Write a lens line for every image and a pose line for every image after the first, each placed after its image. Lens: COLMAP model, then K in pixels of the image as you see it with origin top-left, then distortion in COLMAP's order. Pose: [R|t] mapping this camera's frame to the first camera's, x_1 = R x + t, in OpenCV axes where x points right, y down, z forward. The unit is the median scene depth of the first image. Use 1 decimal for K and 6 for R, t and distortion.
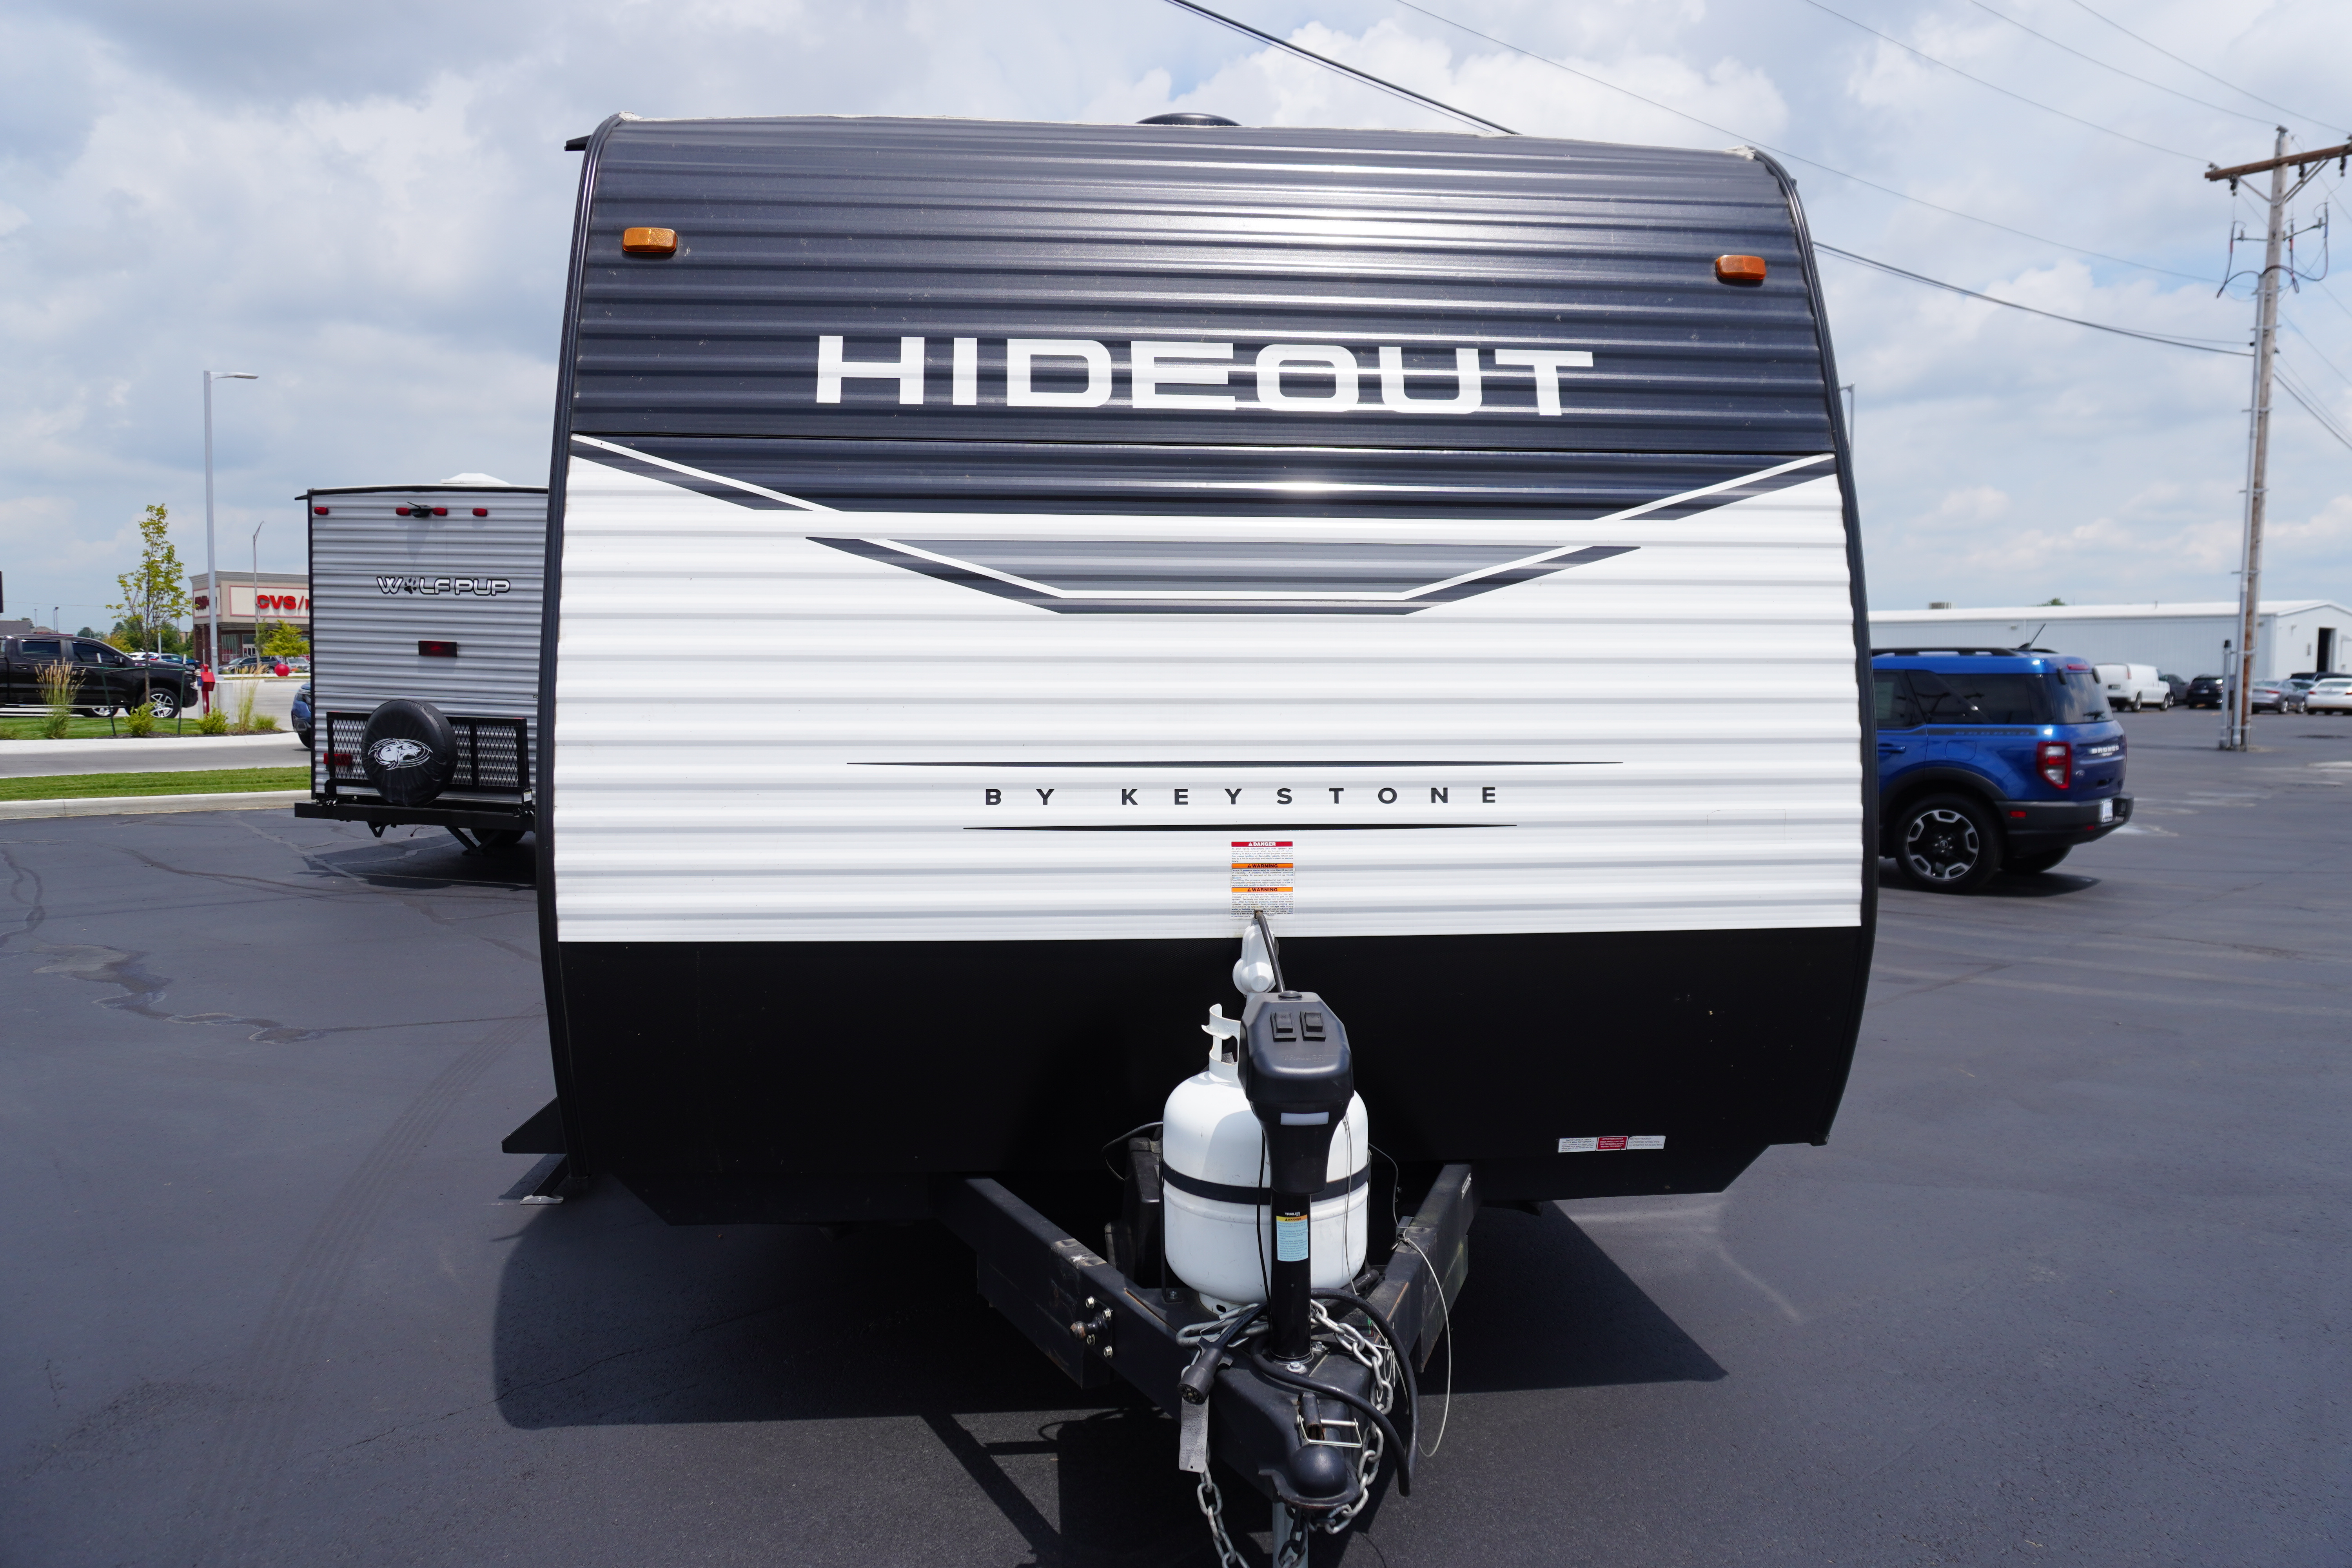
lens RADIAL K [[1571.1, 0, 1177.3], [0, 1571.1, 783.7], [0, 0, 1]] dist [-0.033914, 0.007383]
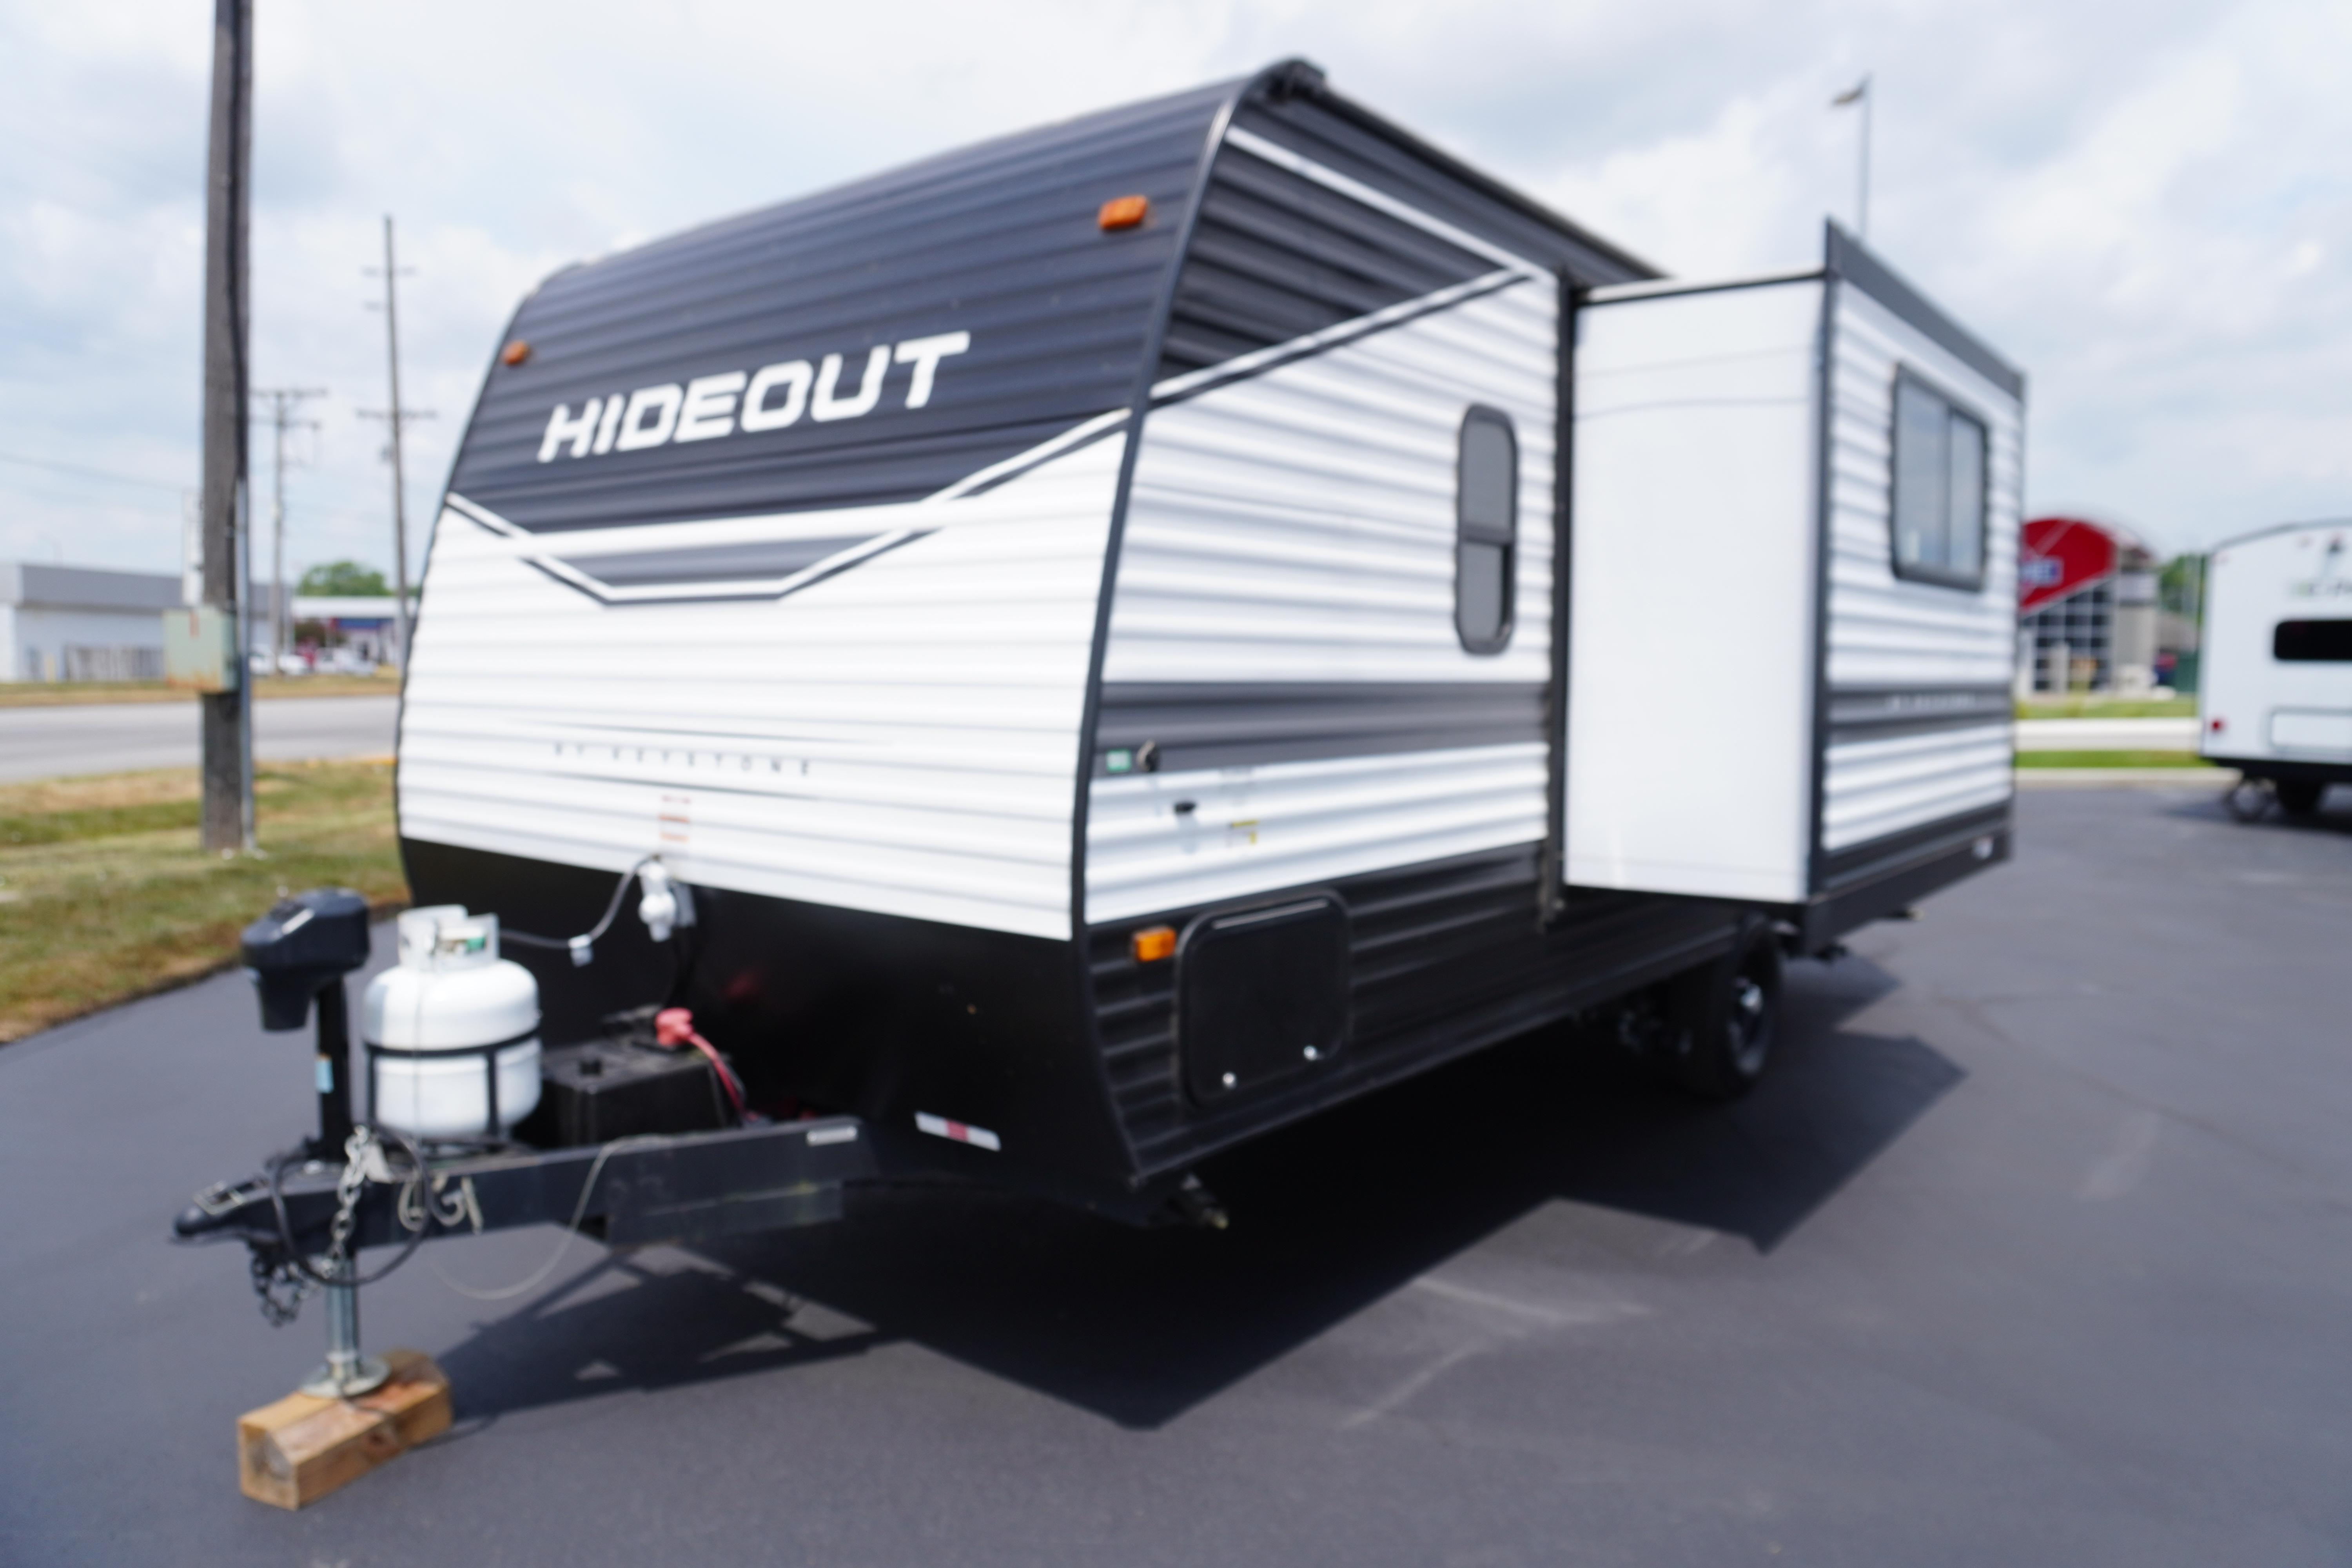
lens RADIAL K [[1571.1, 0, 1199.5], [0, 1571.1, 775.3], [0, 0, 1]] dist [-0.033914, 0.007383]
pose [[0.728463, 0.050251, -0.683240, 1.121980], [-0.055164, 0.998370, 0.014613, -0.018374], [0.682861, 0.027045, 0.730048, 0.397557]]
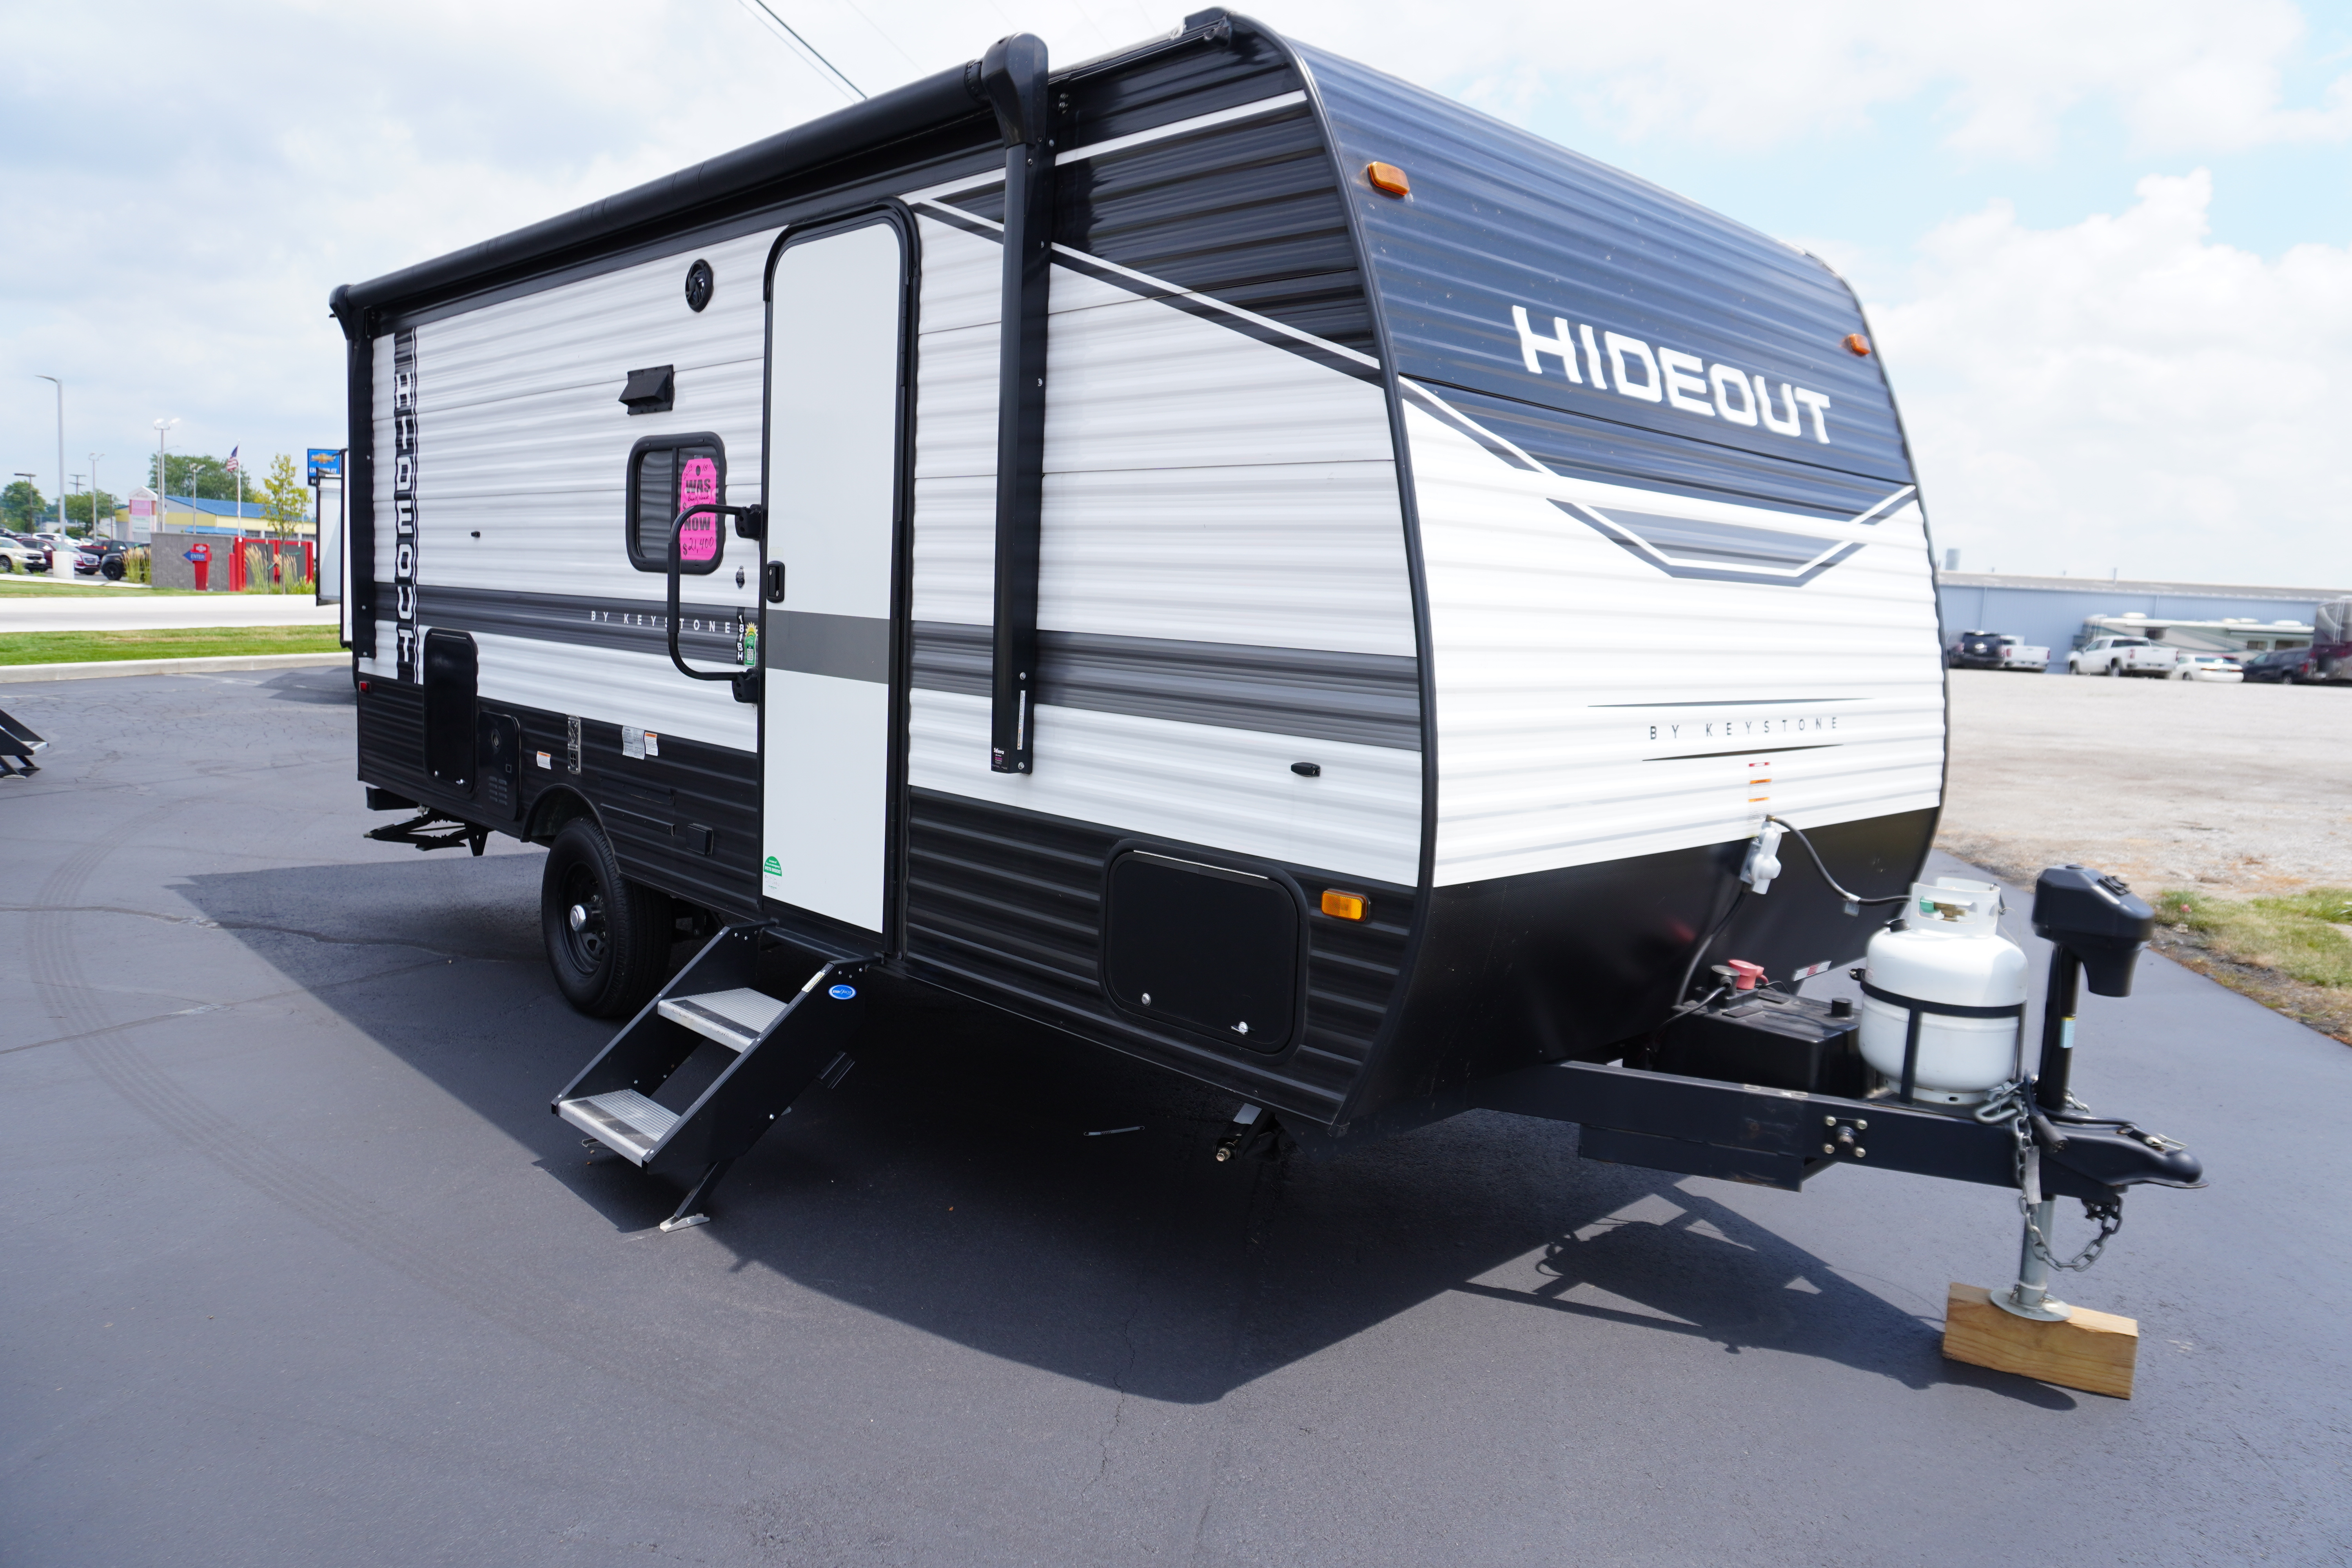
lens RADIAL K [[1571.1, 0, 1184.8], [0, 1571.1, 784.2], [0, 0, 1]] dist [-0.033914, 0.007383]
pose [[0.775303, -0.043710, 0.630075, -1.091901], [0.005258, 0.998014, 0.062766, -0.027689], [-0.631568, -0.045349, 0.773993, 0.298454]]
